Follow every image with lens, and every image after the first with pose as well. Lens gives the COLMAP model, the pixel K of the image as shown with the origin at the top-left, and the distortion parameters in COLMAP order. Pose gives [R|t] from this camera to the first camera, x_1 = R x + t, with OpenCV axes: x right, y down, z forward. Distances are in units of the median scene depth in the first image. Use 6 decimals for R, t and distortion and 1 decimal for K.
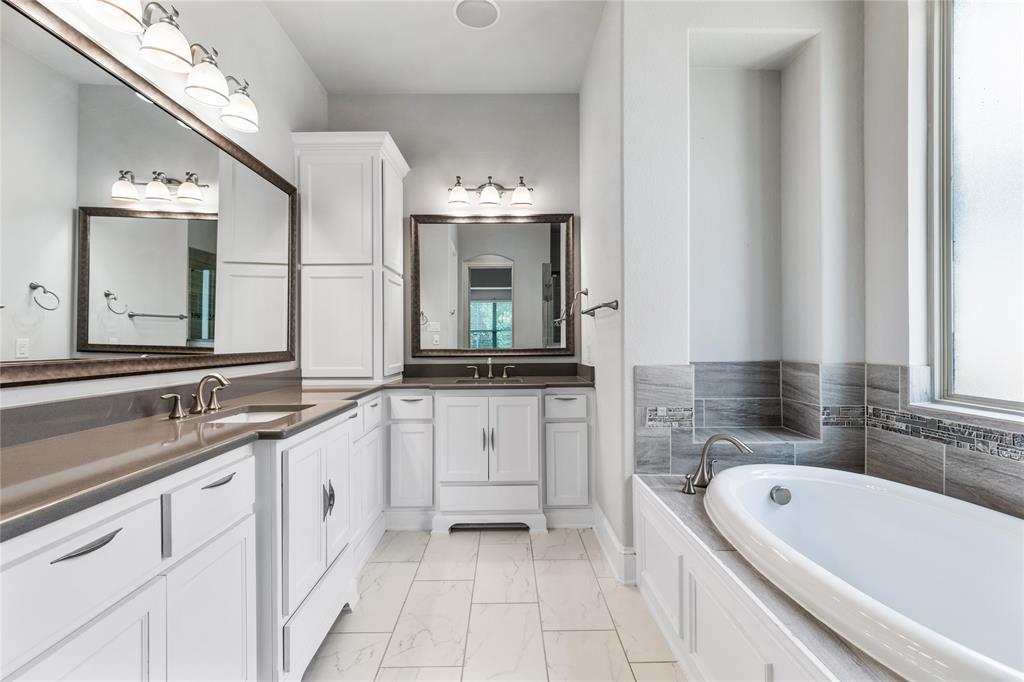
lens RADIAL K [[459.8, 0, 514.6], [0, 459.8, 339.2], [0, 0, 1]] dist [0.004176, -0.000864]
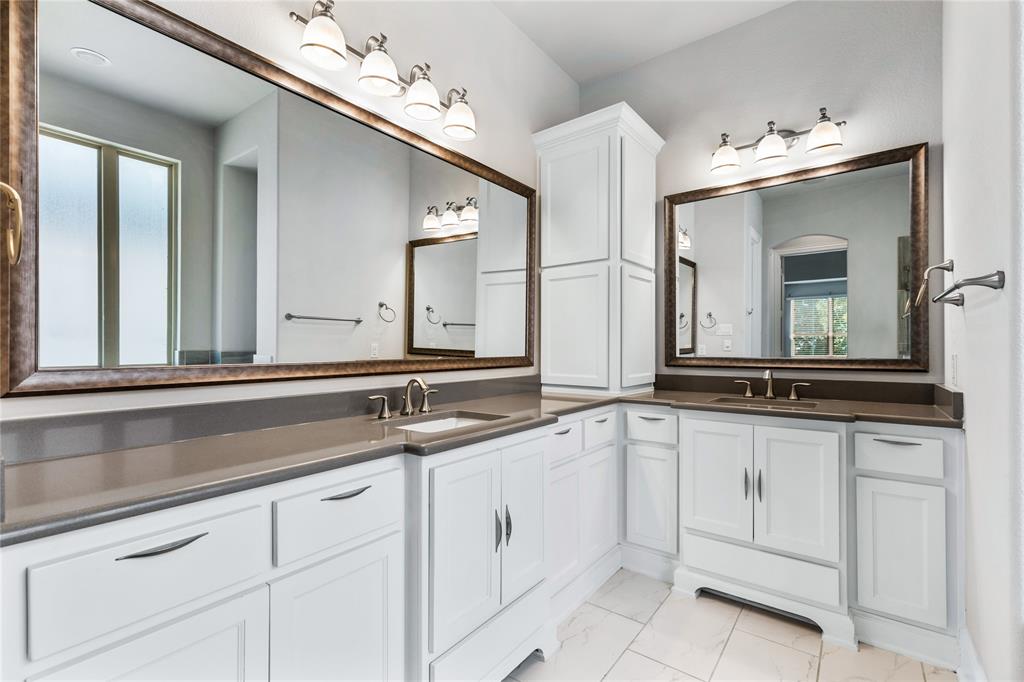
lens RADIAL K [[459.8, 0, 509.1], [0, 459.8, 345.0], [0, 0, 1]] dist [0.004176, -0.000864]
pose [[0.782382, 0.003069, -0.622791, 0.089678], [-0.001952, 0.999995, 0.002475, -0.001129], [0.622796, -0.000720, 0.782384, 0.196336]]
